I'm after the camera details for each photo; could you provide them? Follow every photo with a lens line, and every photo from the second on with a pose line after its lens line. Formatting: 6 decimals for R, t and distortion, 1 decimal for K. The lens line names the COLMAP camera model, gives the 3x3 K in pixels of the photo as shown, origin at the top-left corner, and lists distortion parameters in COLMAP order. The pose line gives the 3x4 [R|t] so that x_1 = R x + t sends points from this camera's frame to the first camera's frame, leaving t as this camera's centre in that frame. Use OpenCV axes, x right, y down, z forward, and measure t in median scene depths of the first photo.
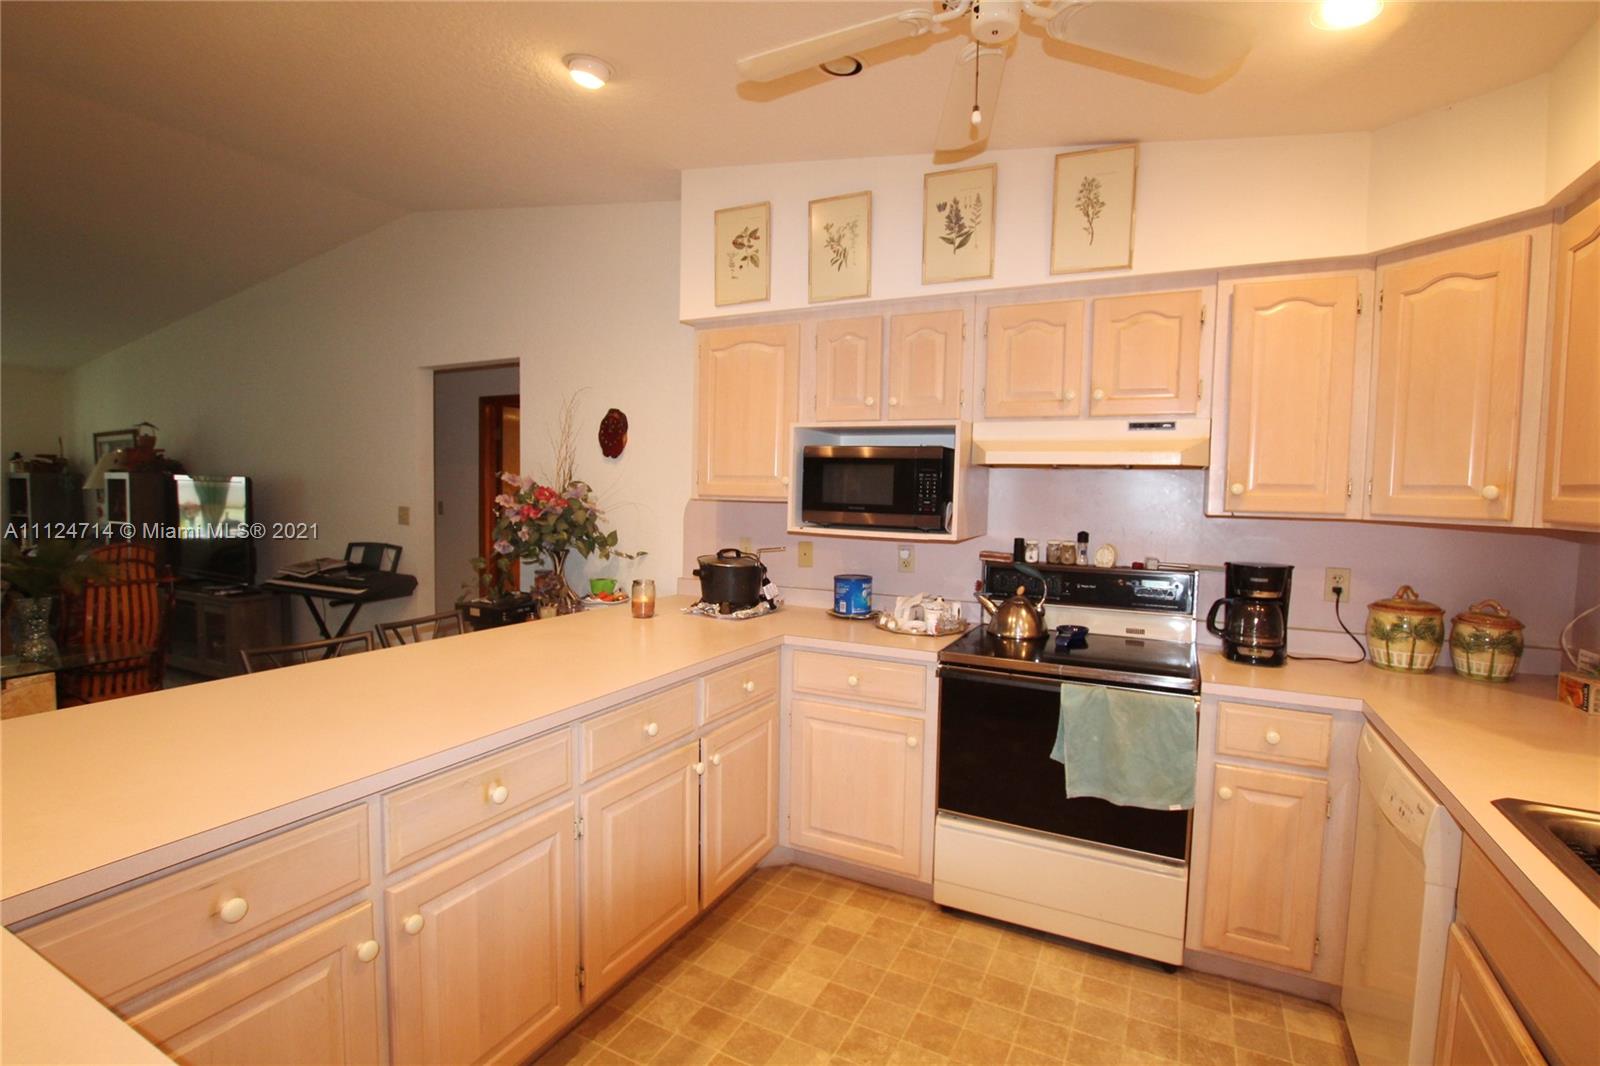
lens RADIAL K [[741.5, 0, 792.8], [0, 741.5, 535.2], [0, 0, 1]] dist [-0.034378, 0.005259]
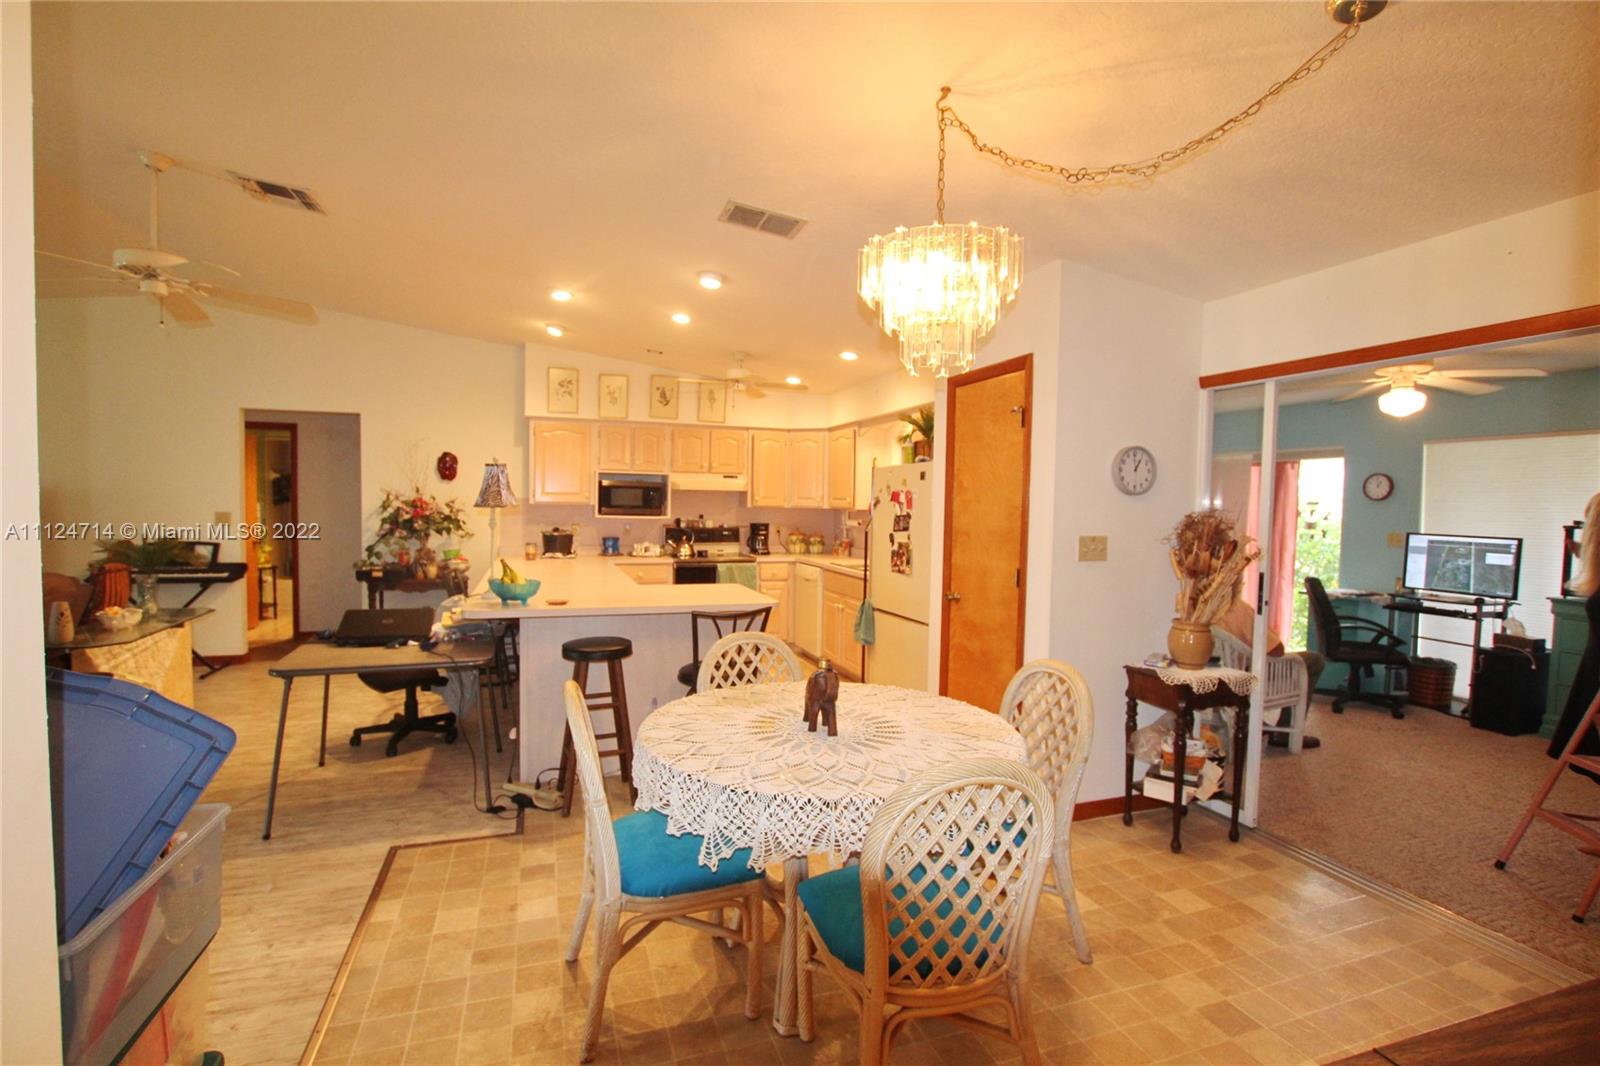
lens RADIAL K [[733.4, 0, 772.9], [0, 733.4, 529.8], [0, 0, 1]] dist [-0.030607, 0.000231]
pose [[0.709779, -0.034663, 0.703571, -1.387143], [0.040623, 0.999141, 0.008244, 0.042173], [-0.703252, 0.022730, 0.710577, -1.131366]]
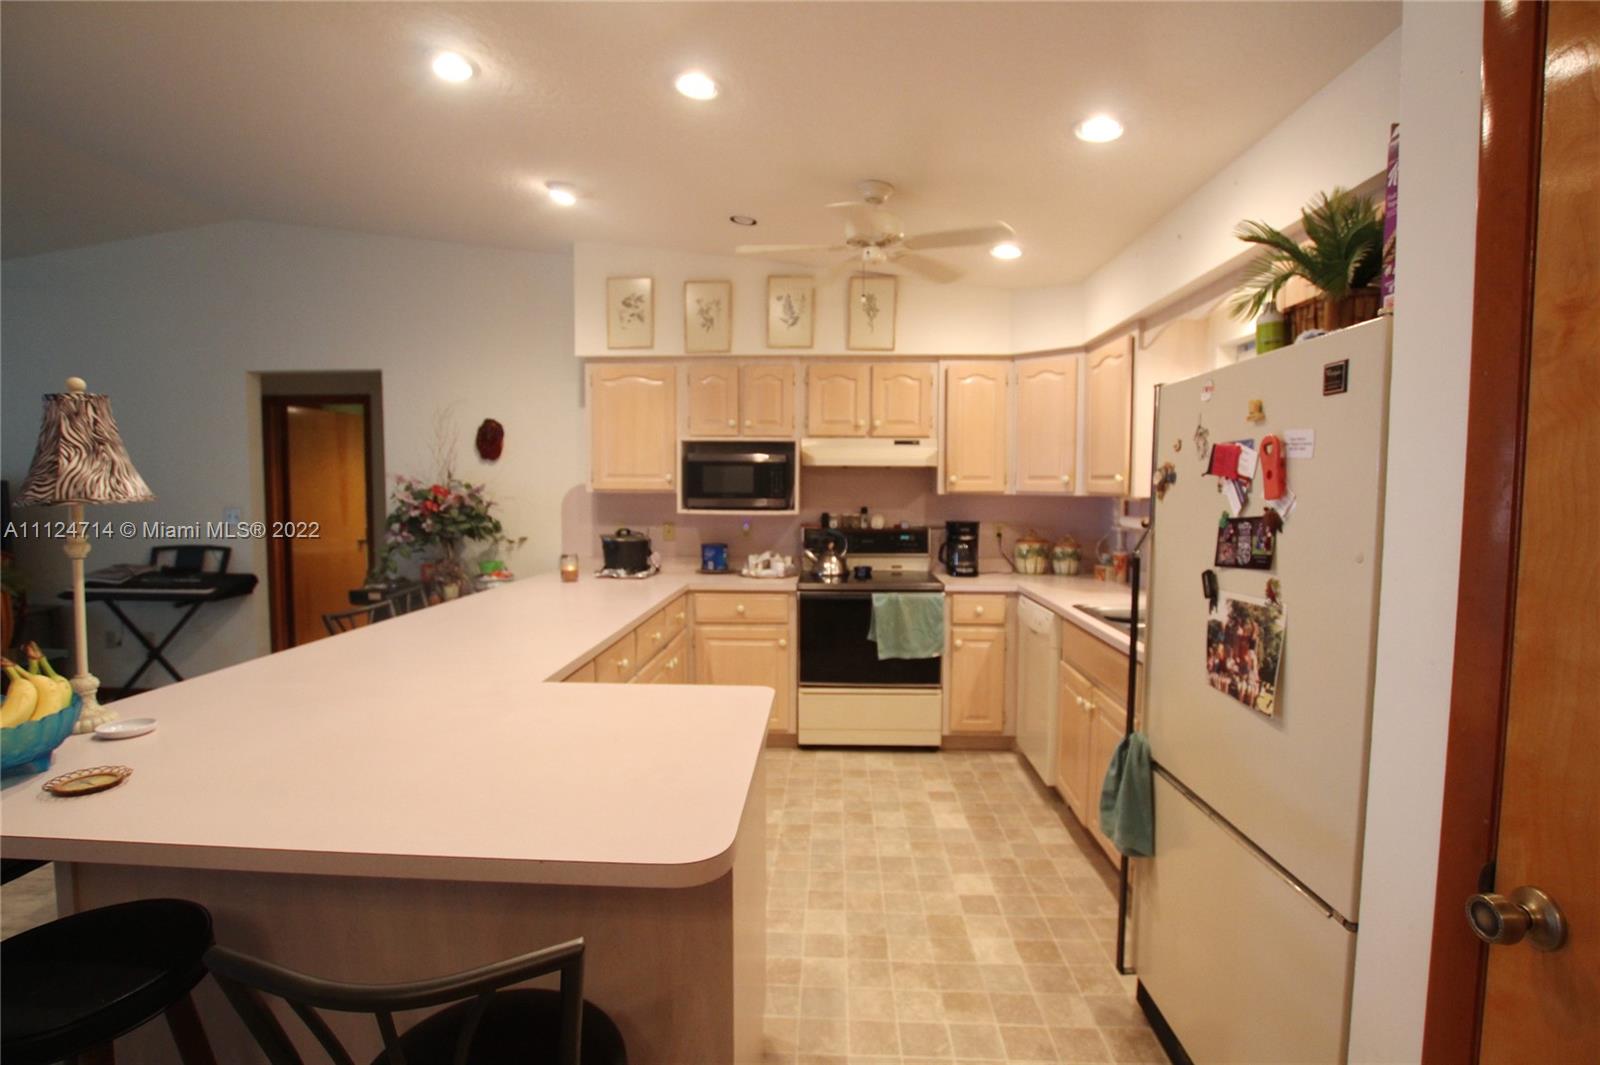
lens RADIAL K [[747.2, 0, 793.4], [0, 747.2, 534.4], [0, 0, 1]] dist [-0.036806, 0.007960]
pose [[0.912403, -0.043621, 0.406962, -0.446212], [0.040220, 0.999048, 0.016912, 0.022783], [-0.407313, 0.000938, 0.913288, -0.453334]]
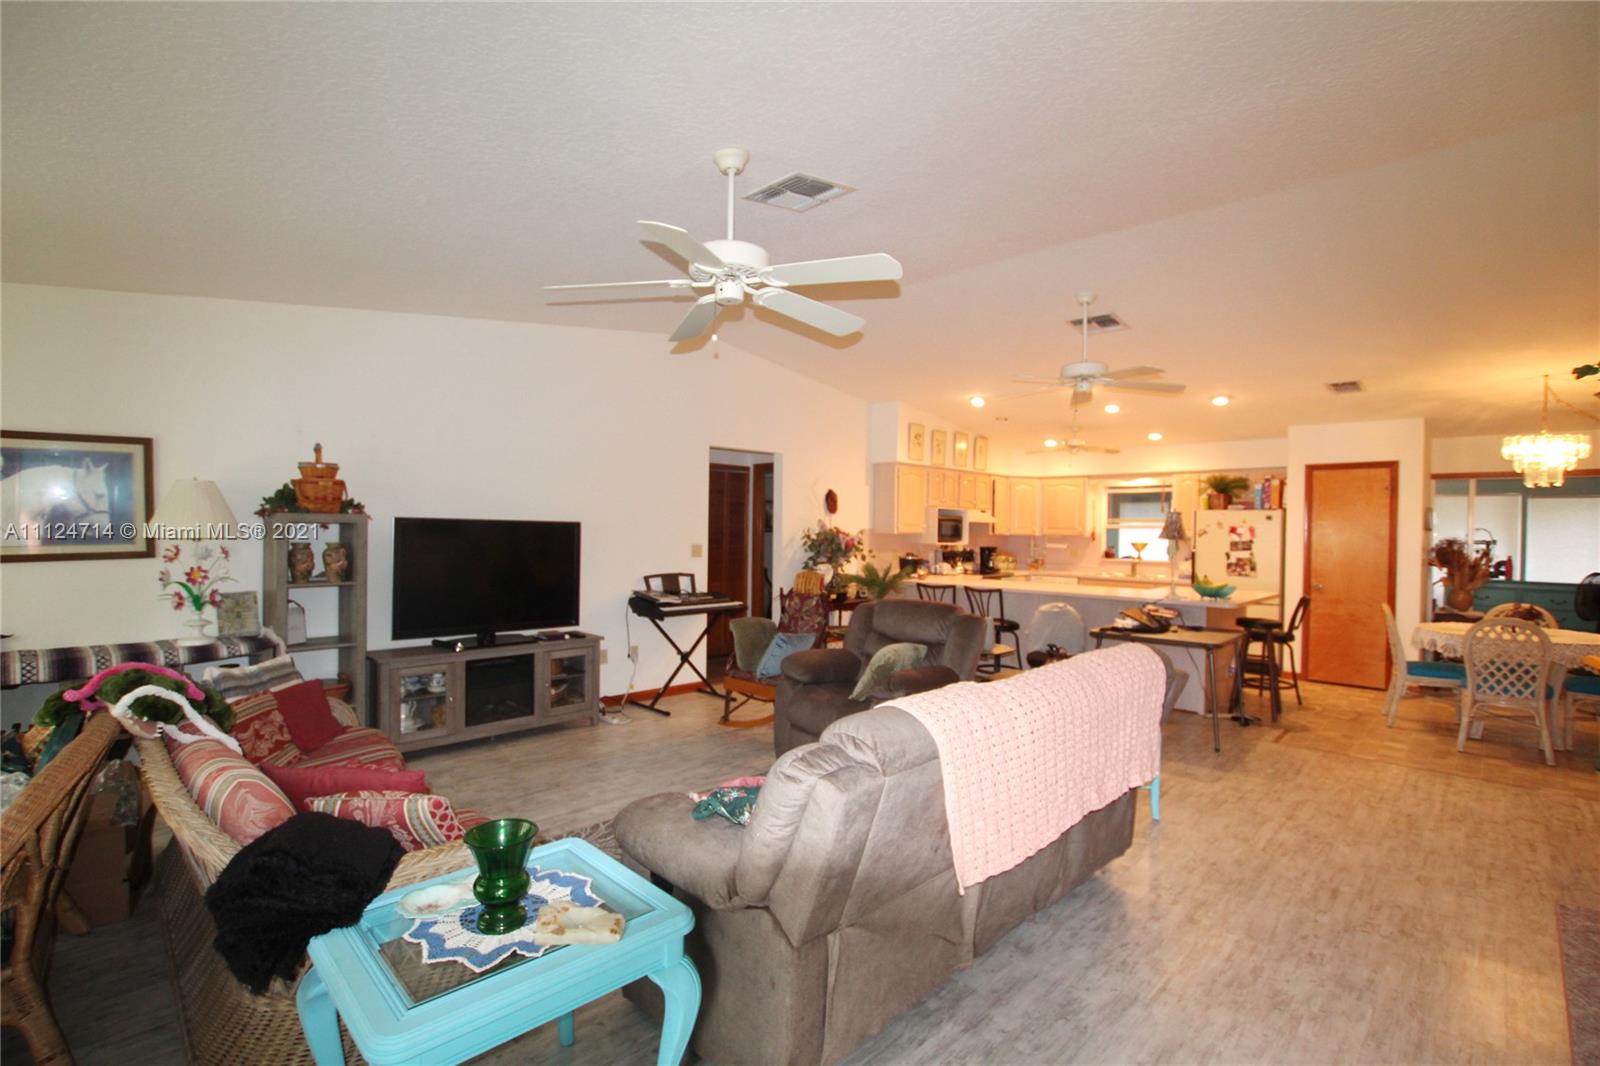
lens RADIAL K [[741.5, 0, 792.8], [0, 741.5, 535.2], [0, 0, 1]] dist [-0.034378, 0.005259]
pose [[0.310518, -0.021950, 0.950314, -3.303440], [0.050835, 0.998686, 0.006457, -0.102477], [-0.949207, 0.046304, 0.311226, 0.737962]]
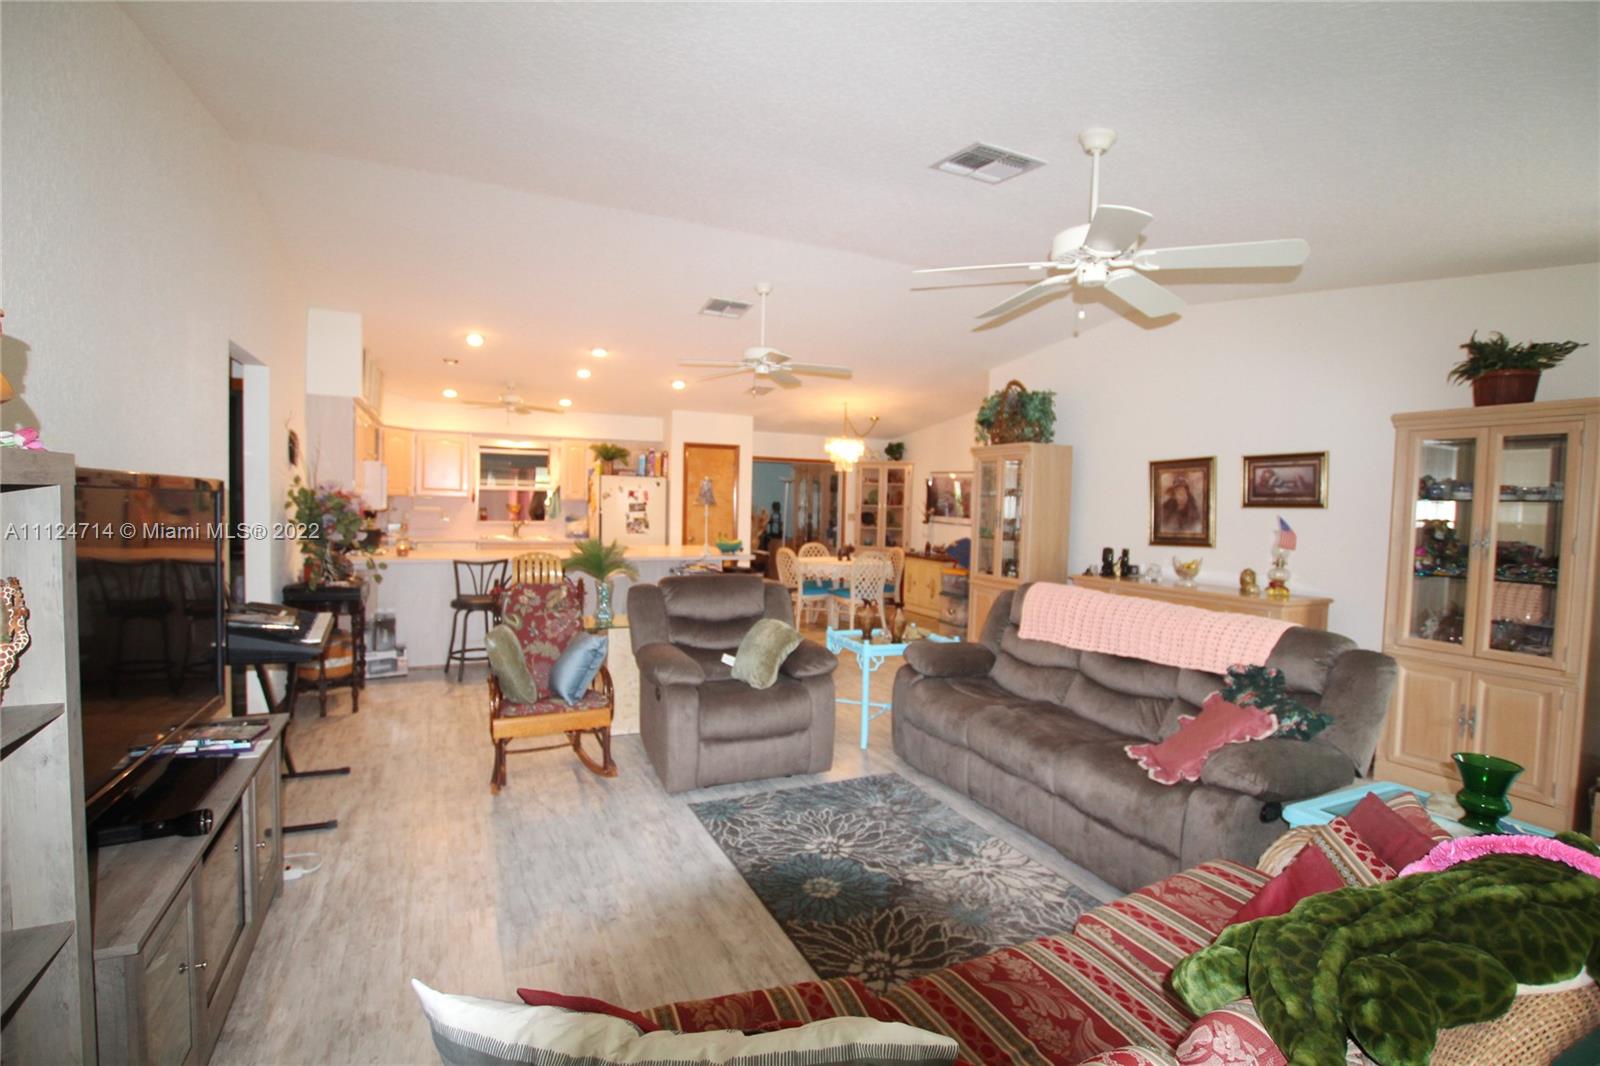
lens RADIAL K [[741.5, 0, 792.8], [0, 741.5, 535.2], [0, 0, 1]] dist [-0.034378, 0.005259]
pose [[-0.785317, -0.065248, 0.615646, -2.655215], [-0.000835, 0.994541, 0.104339, -0.183999], [-0.619094, 0.081425, -0.781084, 2.246739]]
